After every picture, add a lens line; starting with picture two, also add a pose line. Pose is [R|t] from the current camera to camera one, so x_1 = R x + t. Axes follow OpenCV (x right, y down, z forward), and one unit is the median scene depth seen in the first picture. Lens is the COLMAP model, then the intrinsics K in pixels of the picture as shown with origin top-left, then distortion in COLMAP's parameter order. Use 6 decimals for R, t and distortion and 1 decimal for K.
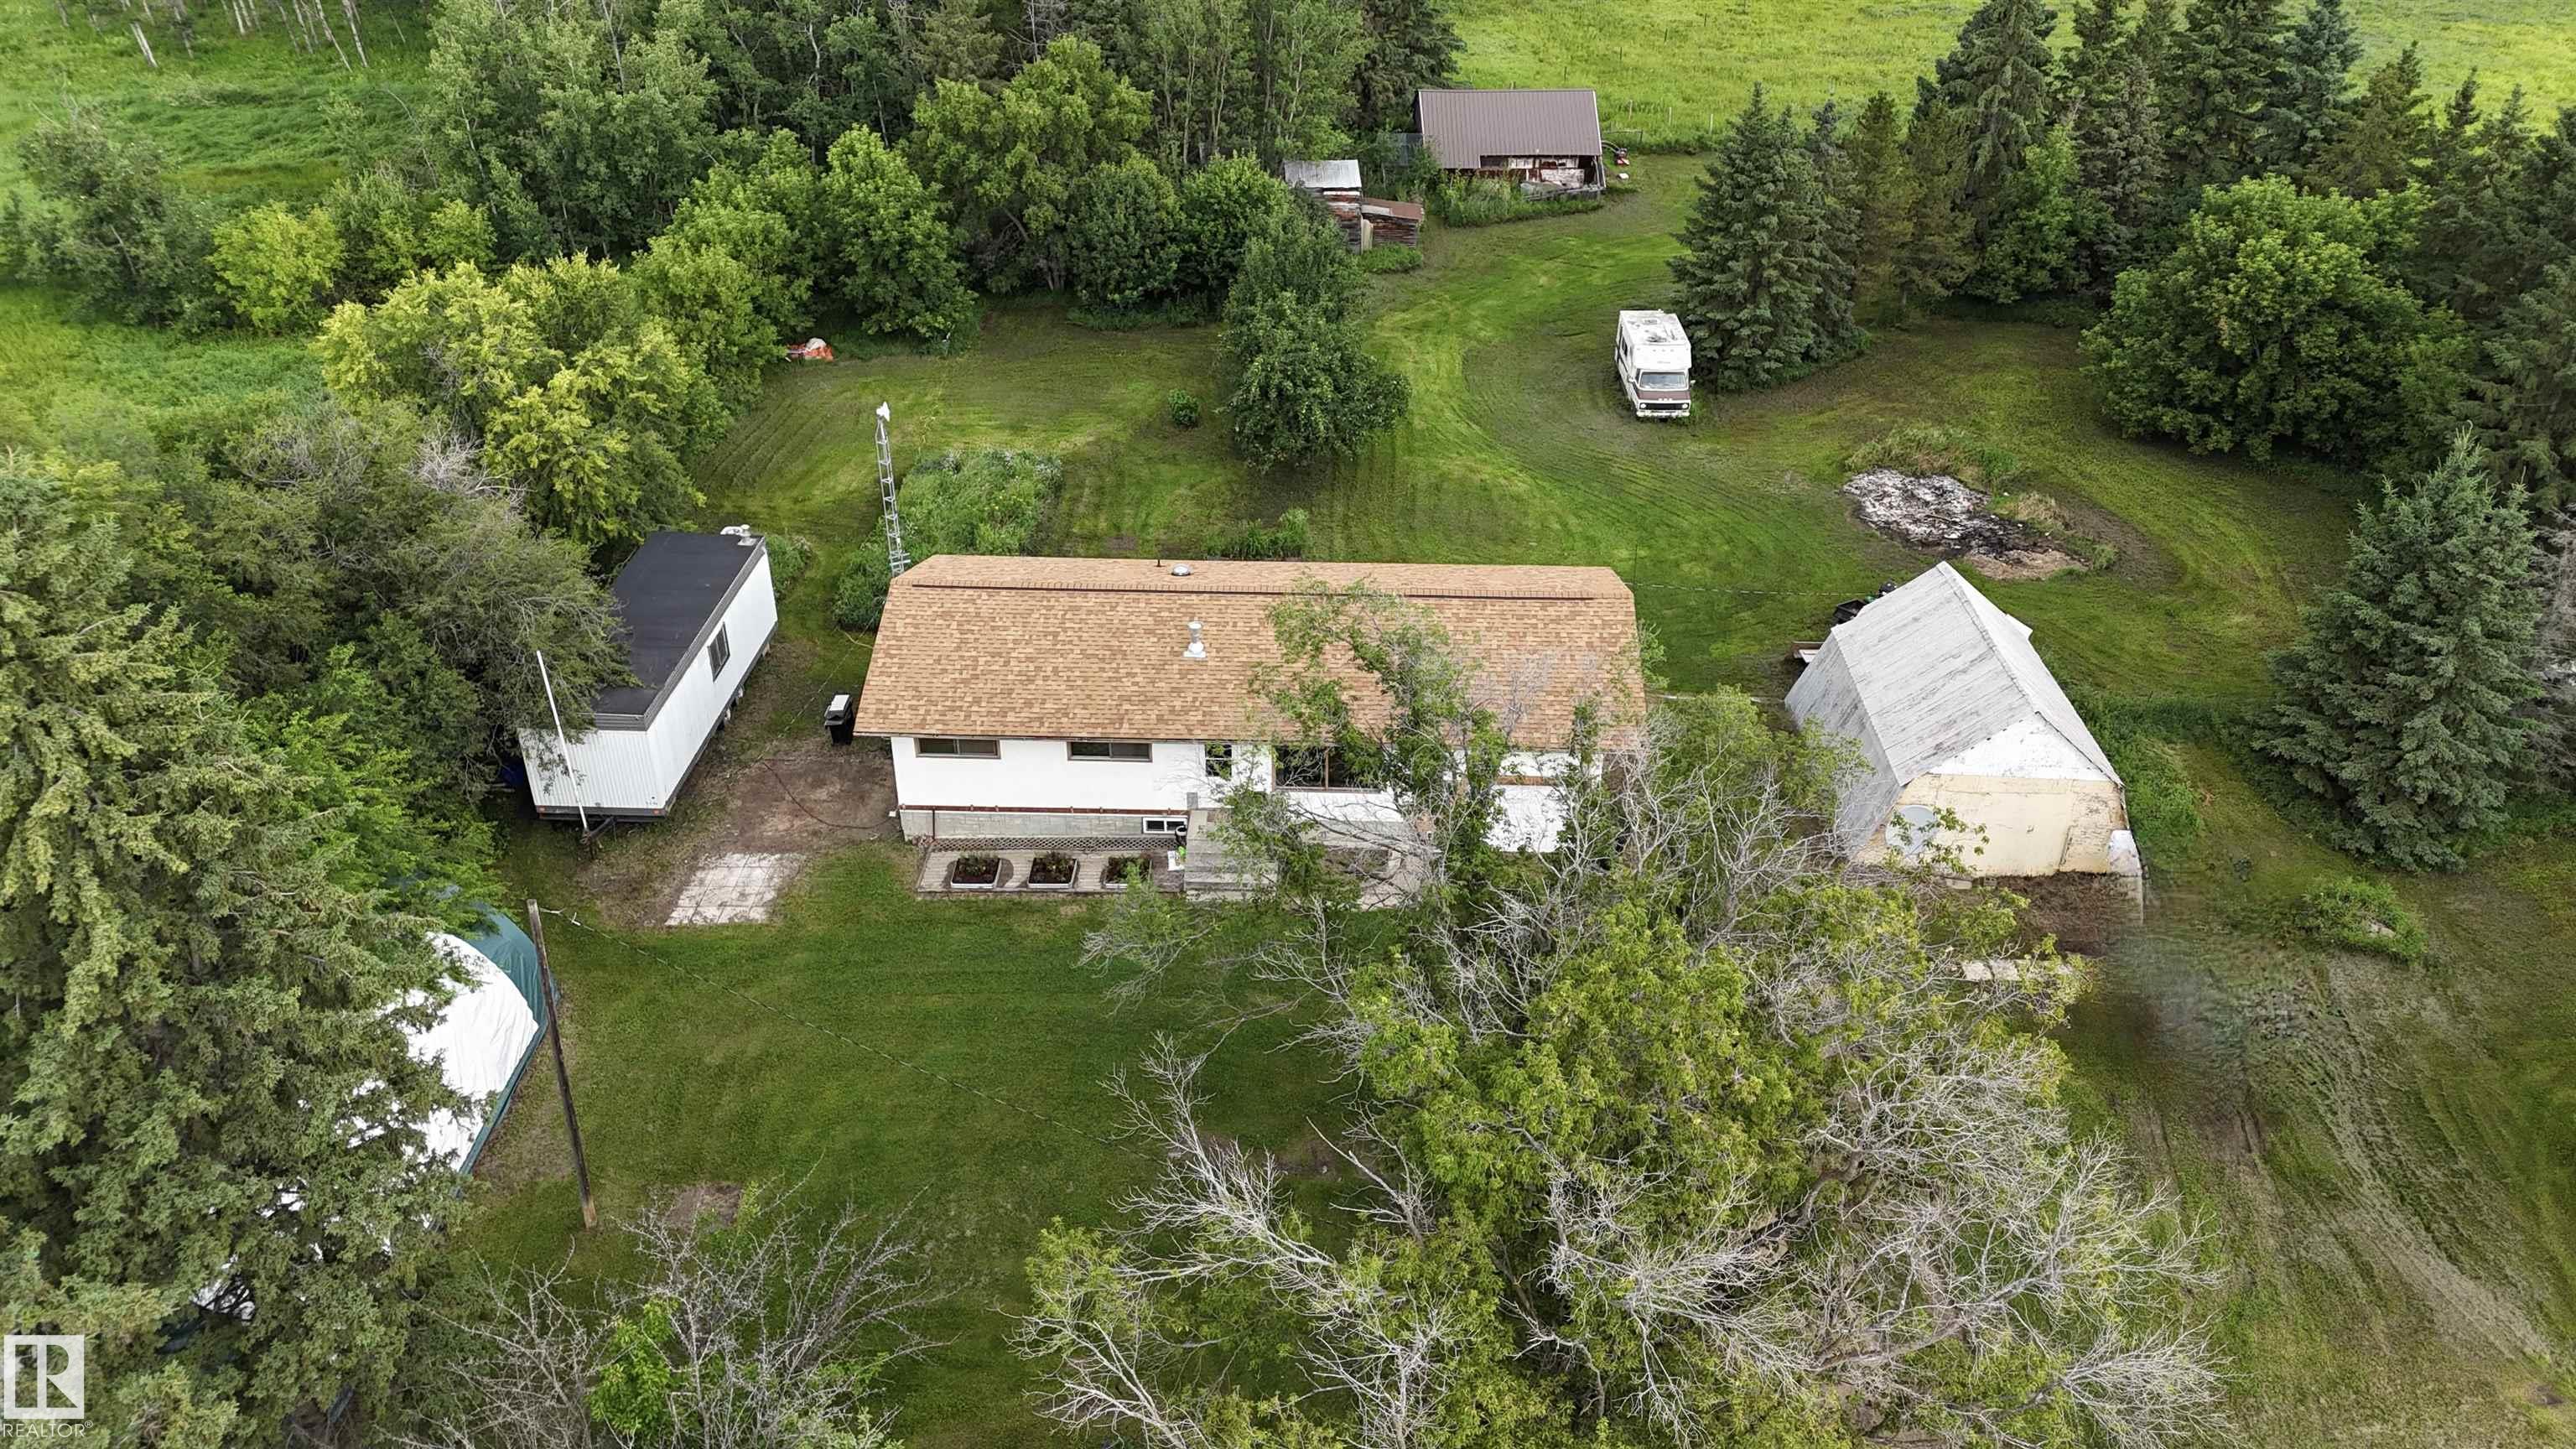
lens RADIAL K [[1892.9, 0, 1292.2], [0, 1892.9, 722.6], [0, 0, 1]] dist [0.073767, -0.066670]
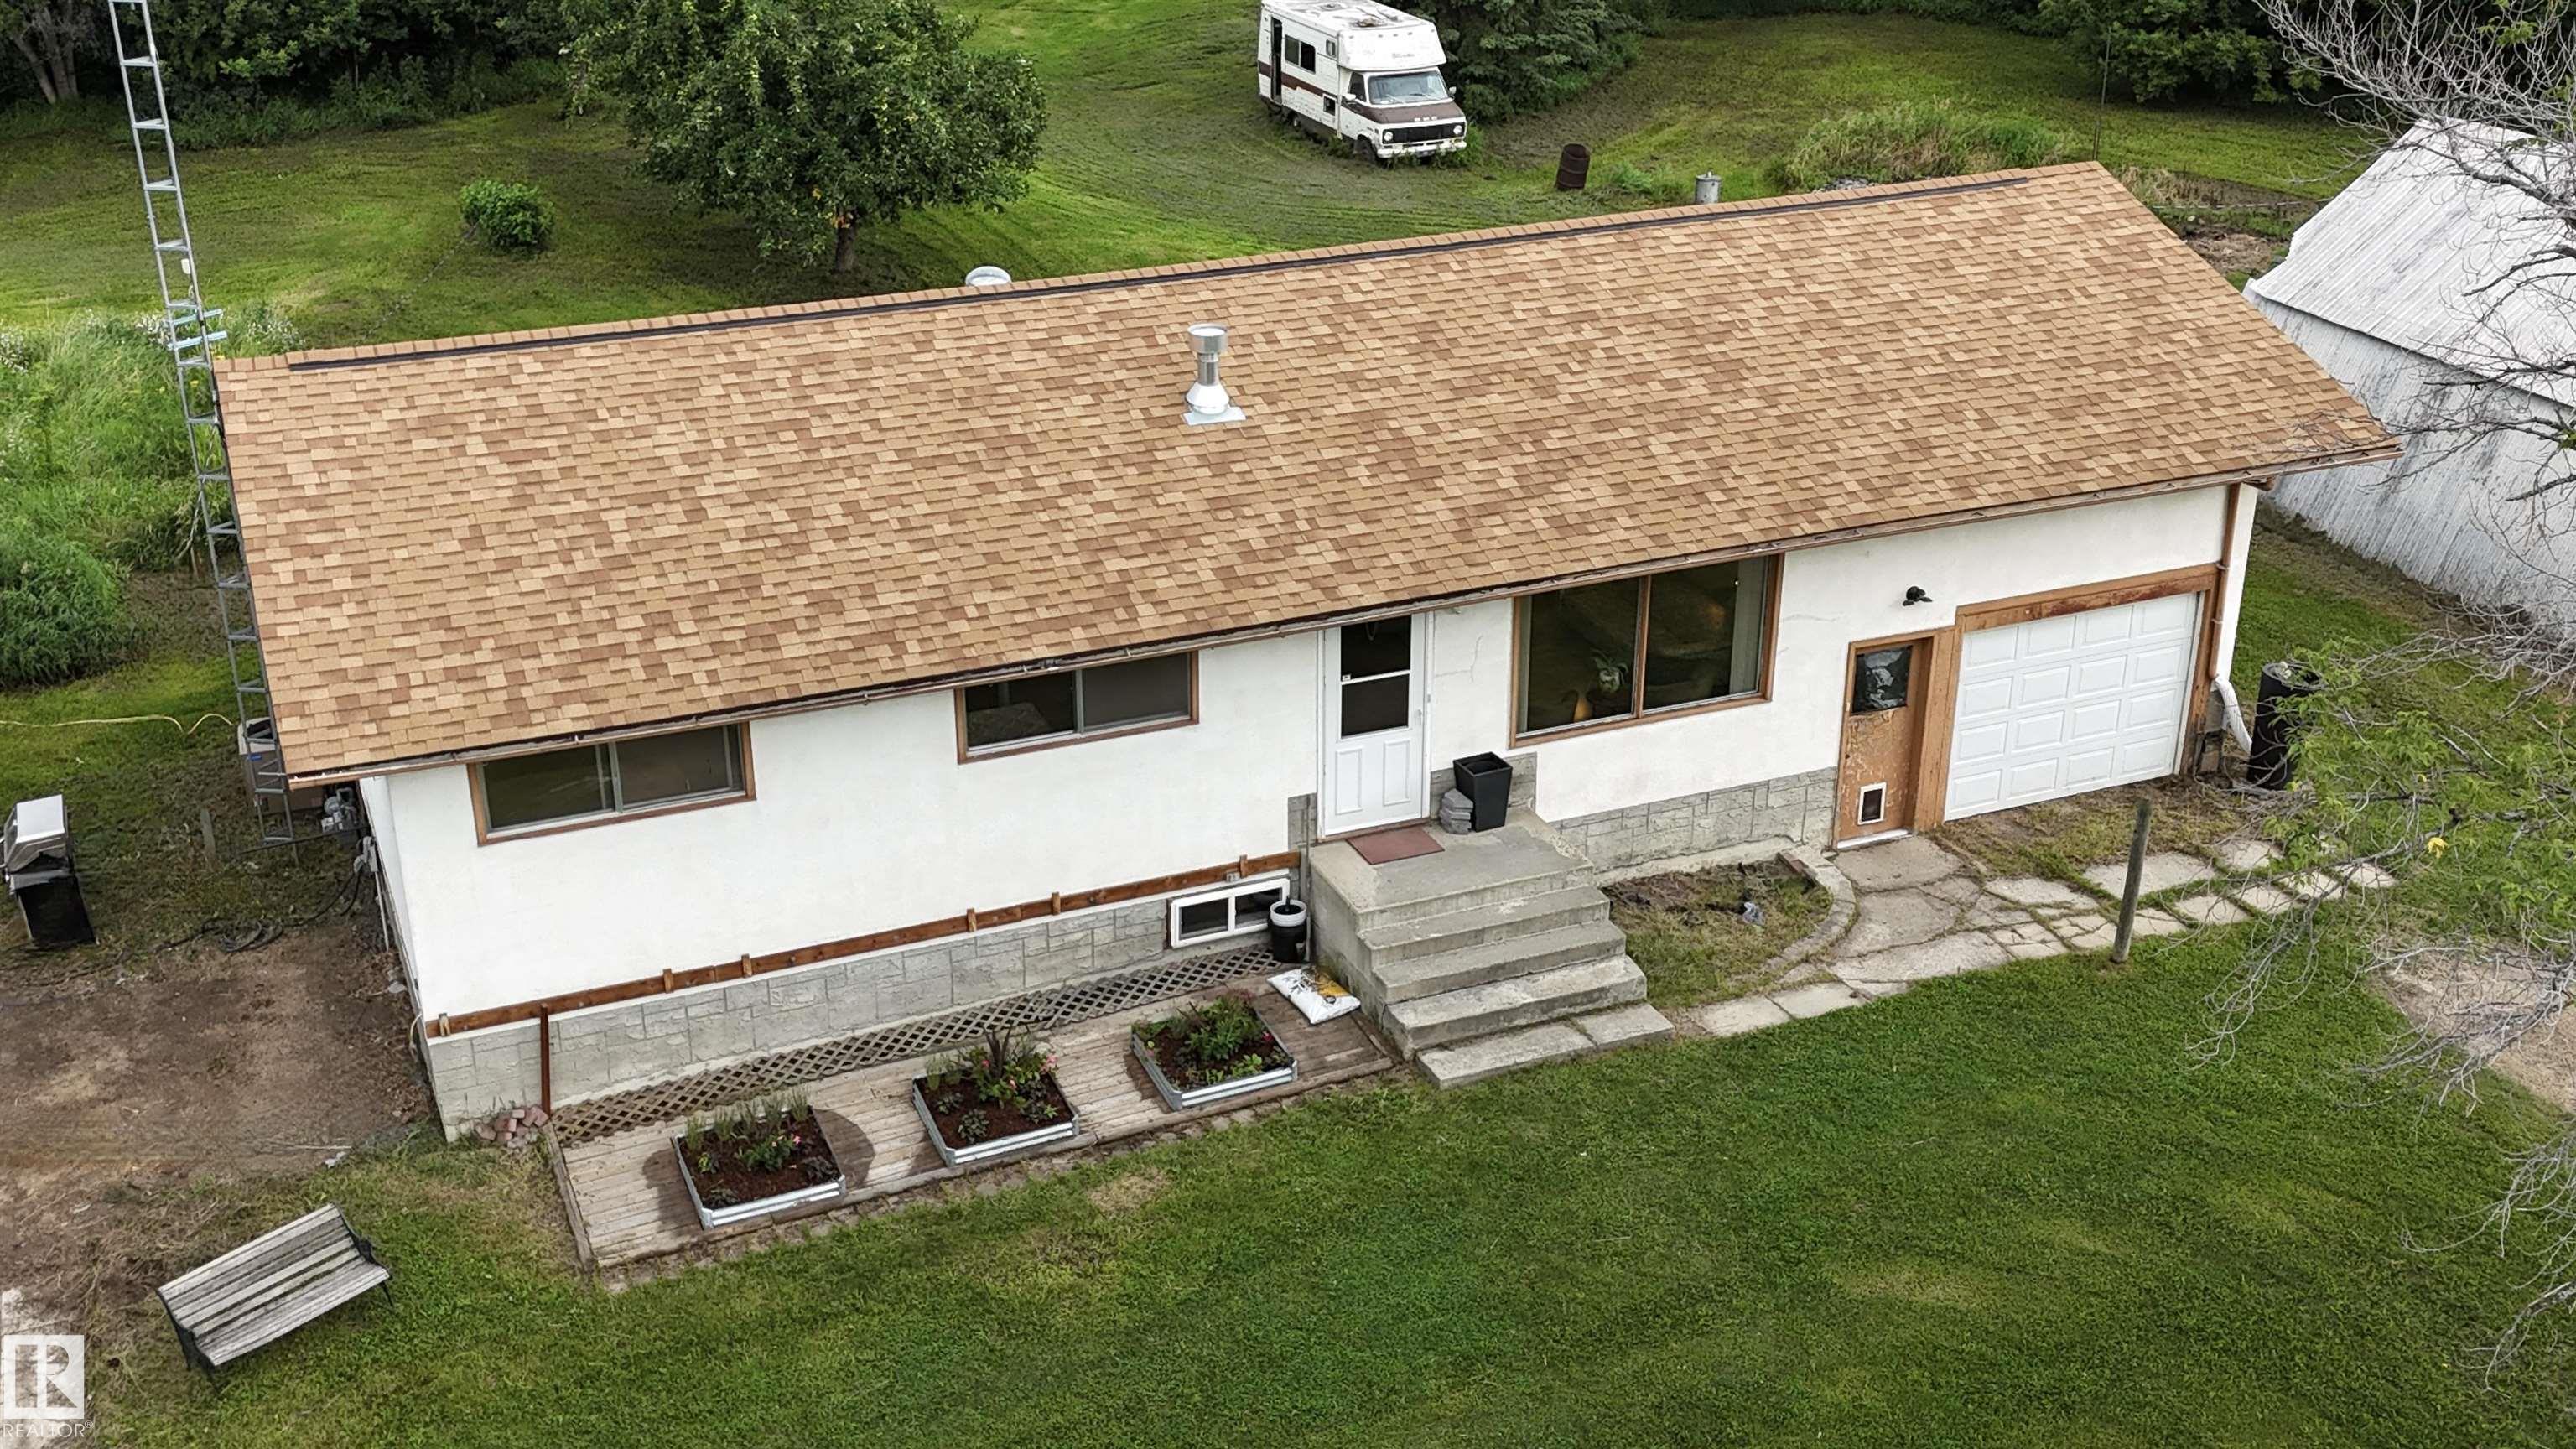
lens RADIAL K [[2660.1, 0, 1287.5], [0, 2660.1, 732.8], [0, 0, 1]] dist [0.054983, 0.000000]
pose [[0.905974, -0.177718, 0.384224, -0.157776], [0.218225, 0.973788, -0.064147, 0.036922], [-0.362753, 0.141963, 0.921009, 0.358911]]
